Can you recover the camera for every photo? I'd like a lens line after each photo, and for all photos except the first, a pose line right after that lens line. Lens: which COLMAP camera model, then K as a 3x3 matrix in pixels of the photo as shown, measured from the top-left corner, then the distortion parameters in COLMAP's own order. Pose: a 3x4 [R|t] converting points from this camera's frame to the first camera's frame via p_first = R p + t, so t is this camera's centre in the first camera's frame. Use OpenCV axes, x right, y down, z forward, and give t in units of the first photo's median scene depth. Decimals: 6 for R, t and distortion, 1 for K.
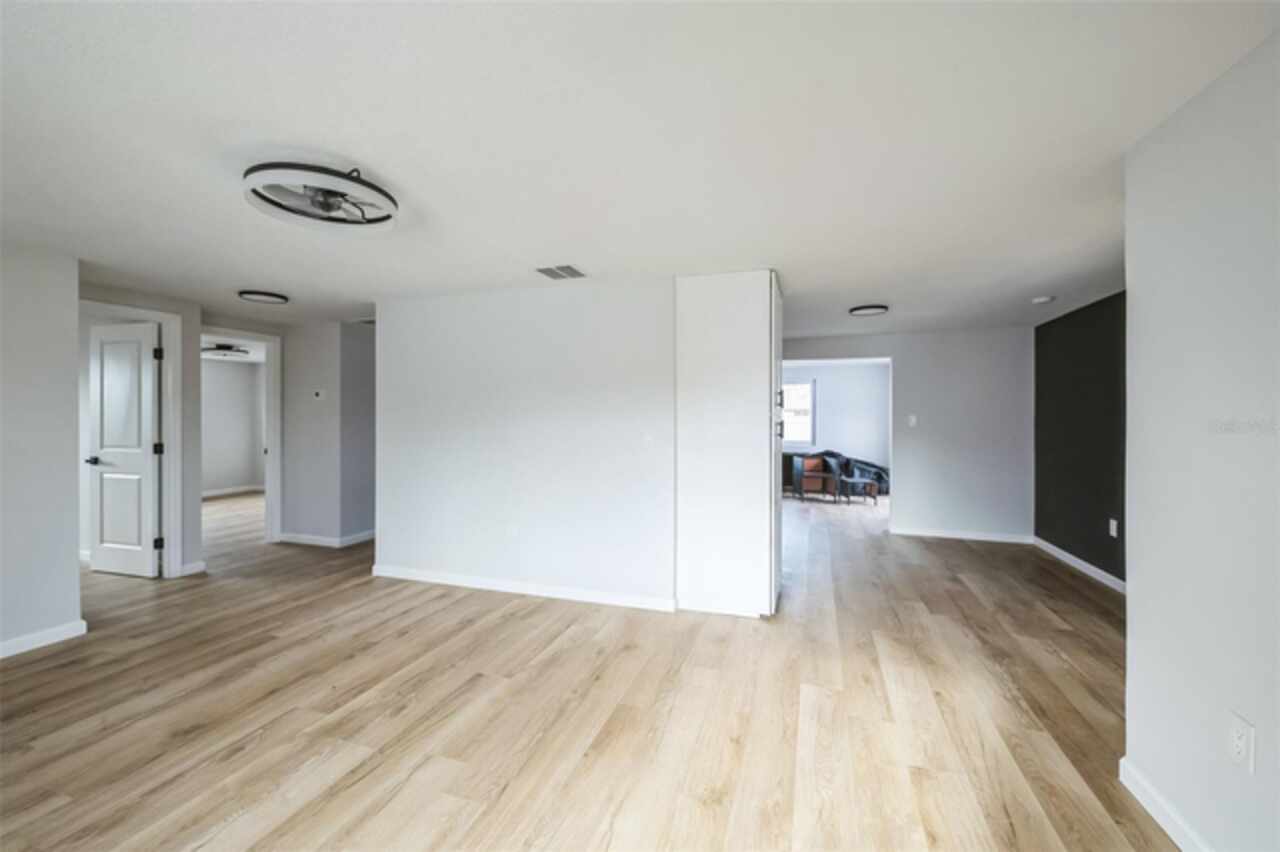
lens RADIAL K [[505.9, 0, 646.2], [0, 505.9, 416.6], [0, 0, 1]] dist [0.000158, 0.000225]
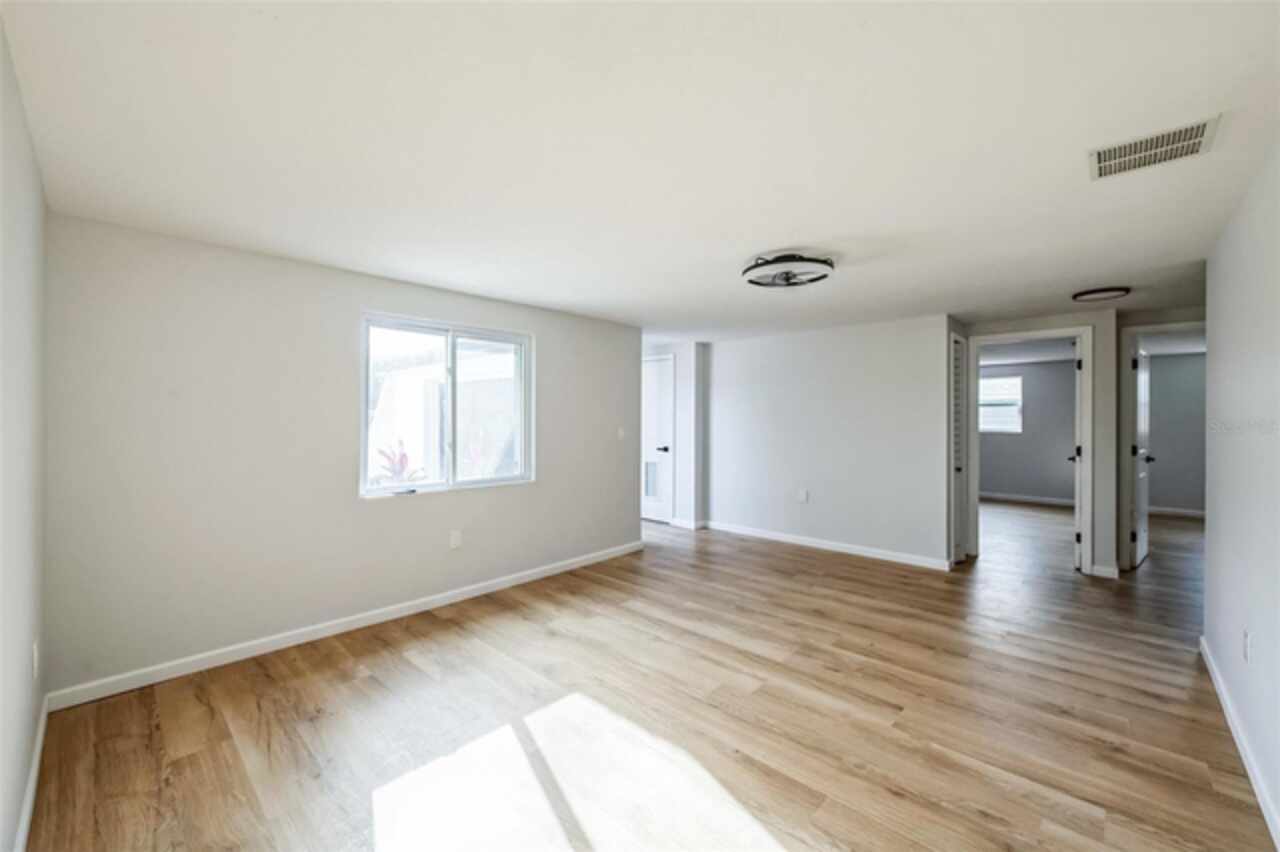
lens RADIAL K [[505.9, 0, 641.5], [0, 505.9, 420.7], [0, 0, 1]] dist [0.000158, 0.000225]
pose [[-0.414560, 0.002242, -0.910019, 0.729677], [-0.006716, 0.999962, 0.005523, -0.006420], [0.909997, 0.008402, -0.414529, 1.011640]]
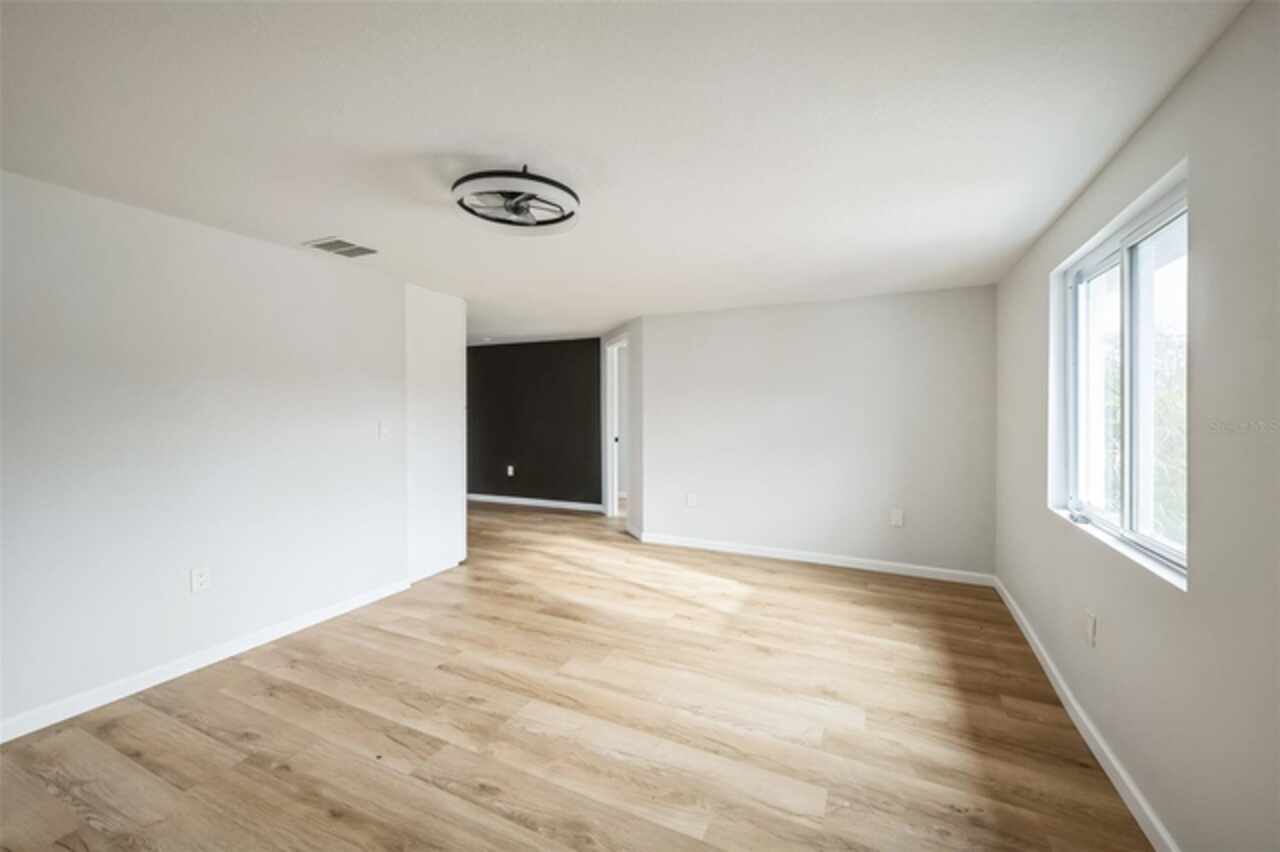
lens RADIAL K [[505.9, 0, 635.1], [0, 505.9, 418.0], [0, 0, 1]] dist [0.000158, 0.000225]
pose [[0.129645, -0.015765, 0.991435, -1.351460], [0.002997, 0.999875, 0.015507, 0.001643], [-0.991556, 0.000961, 0.129676, 0.514485]]
